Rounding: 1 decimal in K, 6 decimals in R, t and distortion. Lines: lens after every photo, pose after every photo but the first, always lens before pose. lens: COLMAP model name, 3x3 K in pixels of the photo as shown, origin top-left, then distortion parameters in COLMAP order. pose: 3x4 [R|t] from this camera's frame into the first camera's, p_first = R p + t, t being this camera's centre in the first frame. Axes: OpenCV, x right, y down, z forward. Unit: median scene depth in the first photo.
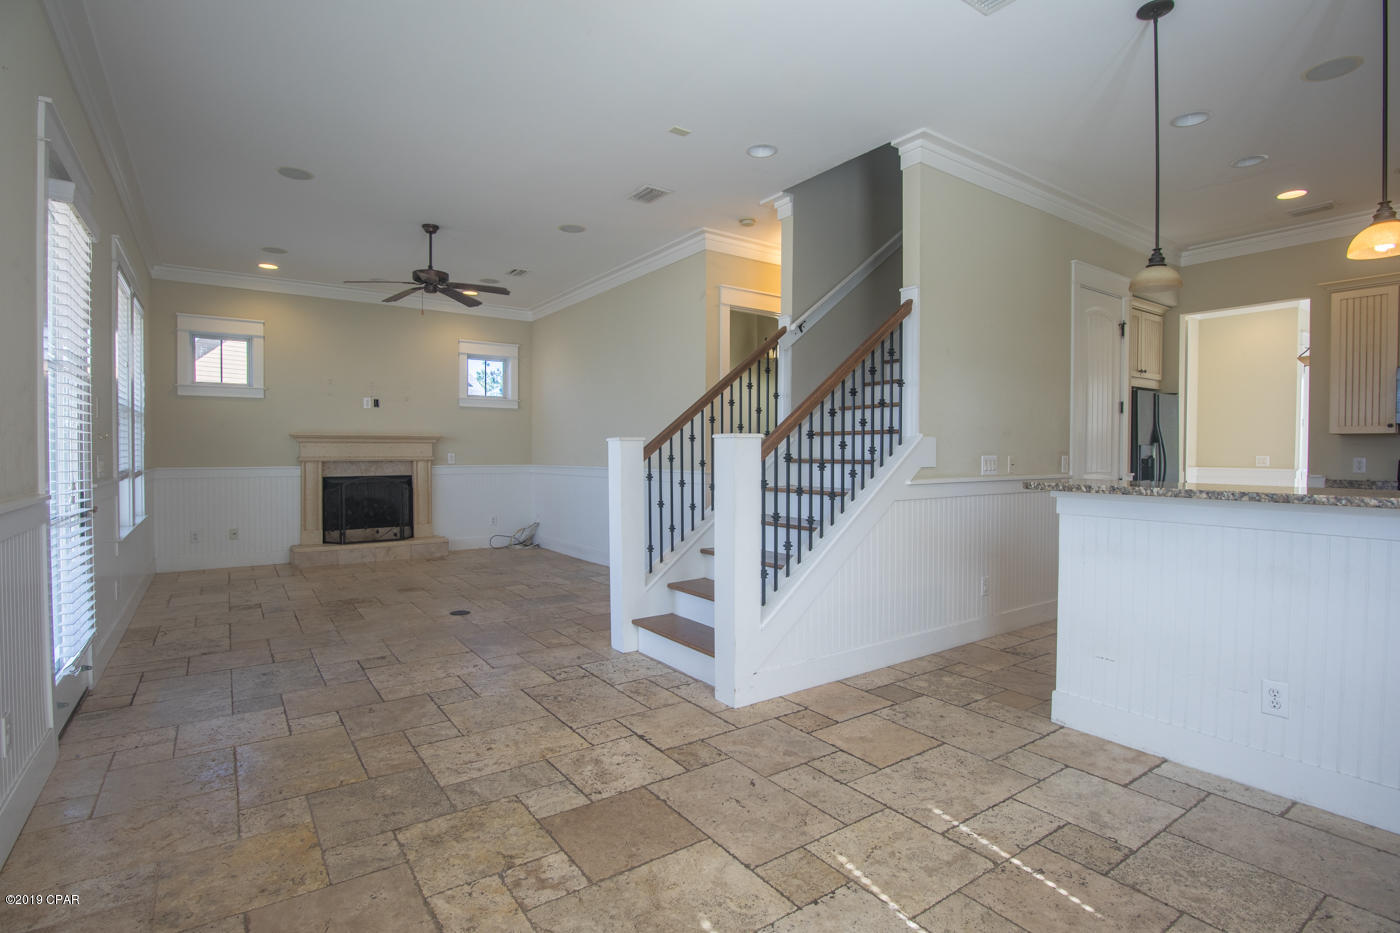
lens RADIAL K [[677.8, 0, 691.1], [0, 677.8, 465.6], [0, 0, 1]] dist [-0.021816, 0.000493]
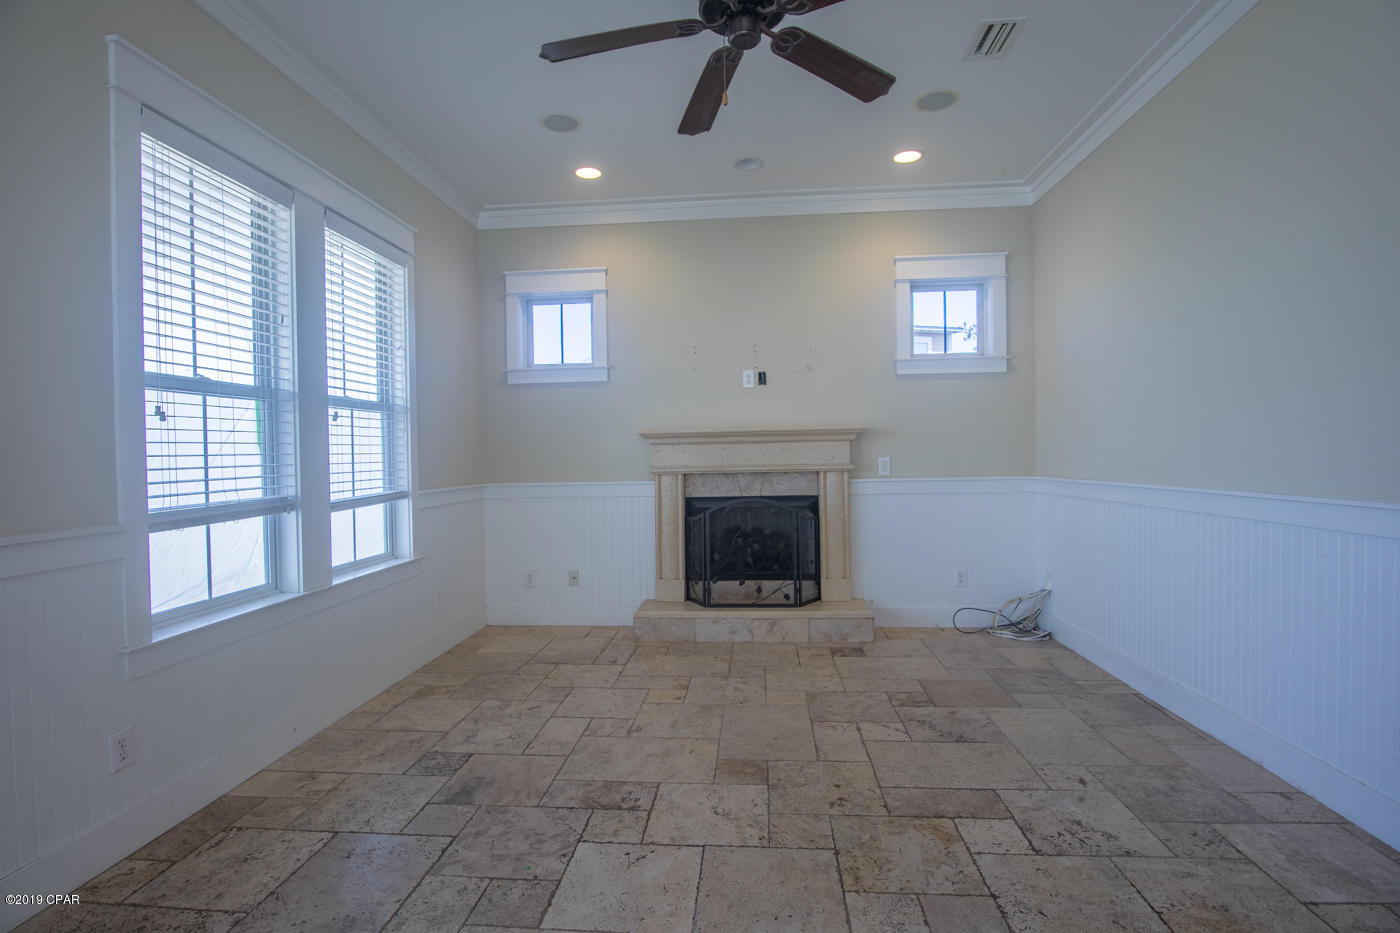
lens RADIAL K [[677.8, 0, 701.6], [0, 677.8, 466.7], [0, 0, 1]] dist [-0.021816, 0.000493]
pose [[0.772516, -0.003060, -0.634988, -0.116746], [0.005289, 0.999985, 0.001616, -0.013031], [0.634973, -0.004606, 0.772521, 0.488233]]
